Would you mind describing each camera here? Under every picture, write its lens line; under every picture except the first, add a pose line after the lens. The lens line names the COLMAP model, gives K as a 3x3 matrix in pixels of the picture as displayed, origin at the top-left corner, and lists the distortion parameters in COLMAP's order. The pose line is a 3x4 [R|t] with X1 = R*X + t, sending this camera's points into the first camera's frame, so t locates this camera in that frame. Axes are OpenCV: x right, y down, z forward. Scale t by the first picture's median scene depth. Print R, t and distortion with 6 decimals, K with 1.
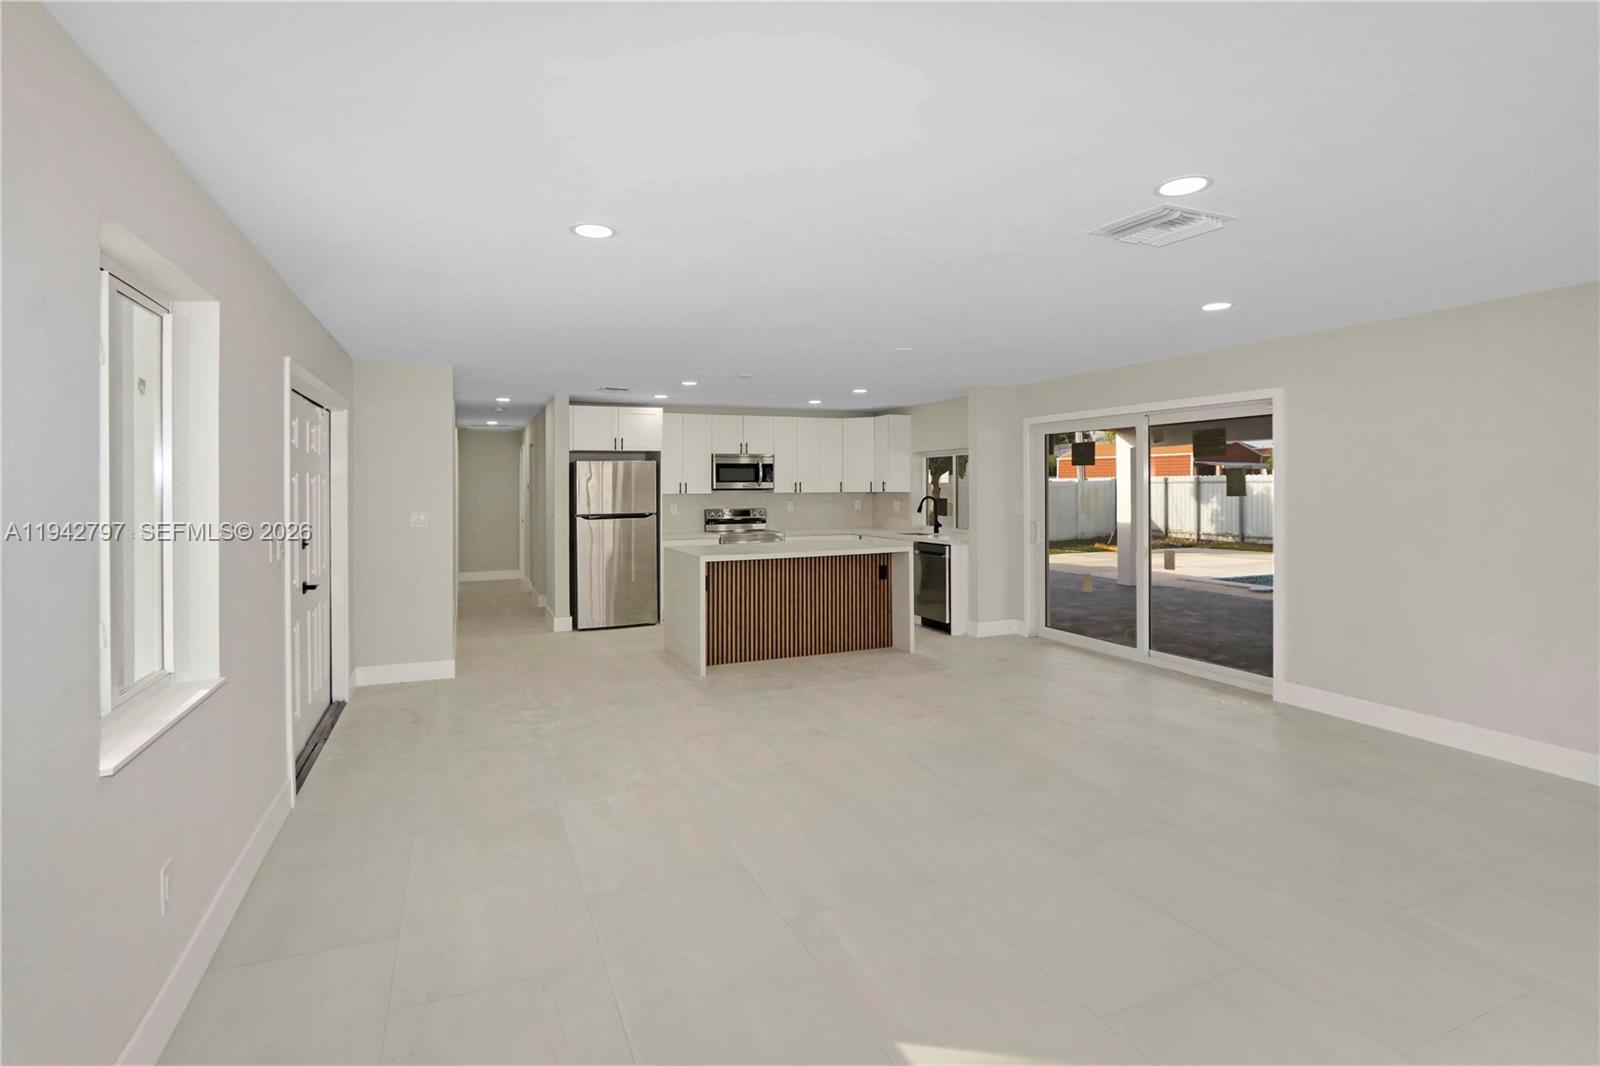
lens RADIAL K [[778.7, 0, 767.5], [0, 778.7, 486.0], [0, 0, 1]] dist [0.000290, 0.000146]
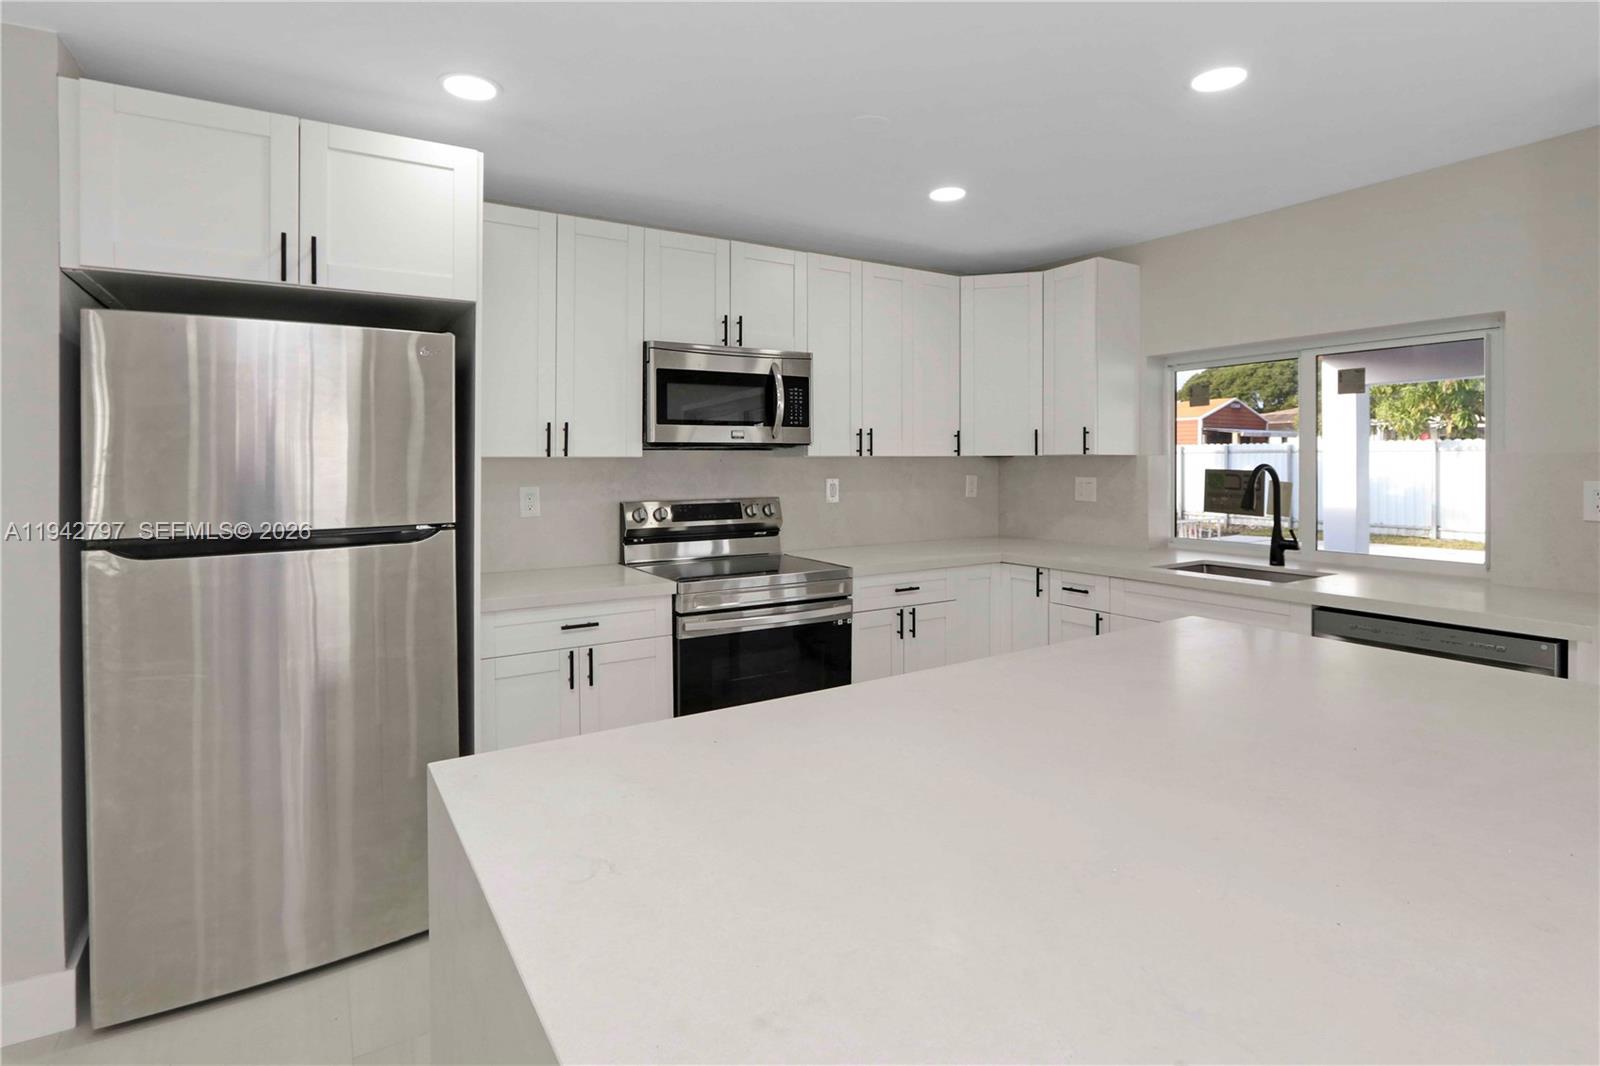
lens RADIAL K [[809.8, 0, 795.9], [0, 809.8, 461.8], [0, 0, 1]] dist [-0.001855, -0.000147]
pose [[0.984039, 0.000903, 0.177948, -0.072288], [-0.001162, 0.999998, 0.001348, 0.011682], [-0.177946, -0.001534, 0.984039, 0.667441]]
